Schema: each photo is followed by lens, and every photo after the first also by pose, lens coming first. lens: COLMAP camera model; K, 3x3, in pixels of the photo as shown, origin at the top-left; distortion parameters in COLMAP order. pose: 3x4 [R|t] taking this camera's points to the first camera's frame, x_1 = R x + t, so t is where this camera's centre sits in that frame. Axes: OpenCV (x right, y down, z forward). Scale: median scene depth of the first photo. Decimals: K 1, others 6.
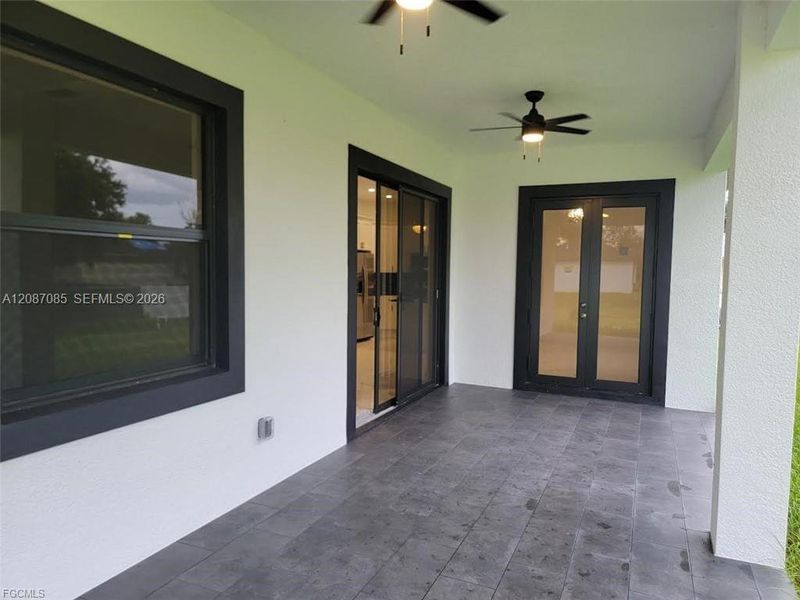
lens RADIAL K [[547.1, 0, 409.0], [0, 547.1, 302.7], [0, 0, 1]] dist [0.021079, -0.004682]
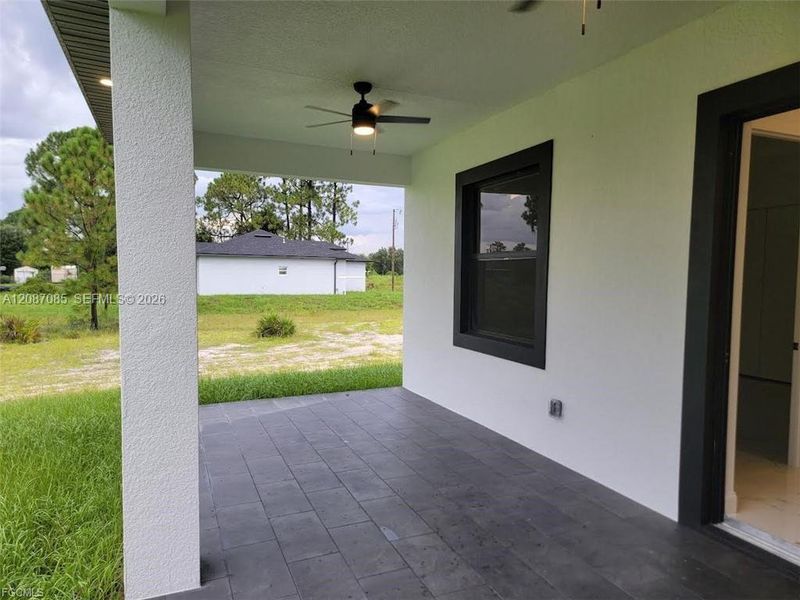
lens RADIAL K [[547.1, 0, 409.0], [0, 547.1, 302.7], [0, 0, 1]] dist [0.021079, -0.004682]
pose [[-0.679621, 0.011965, -0.733466, 0.810262], [-0.068452, 0.994470, 0.079649, -0.071708], [0.730363, 0.104338, -0.675043, 1.515043]]
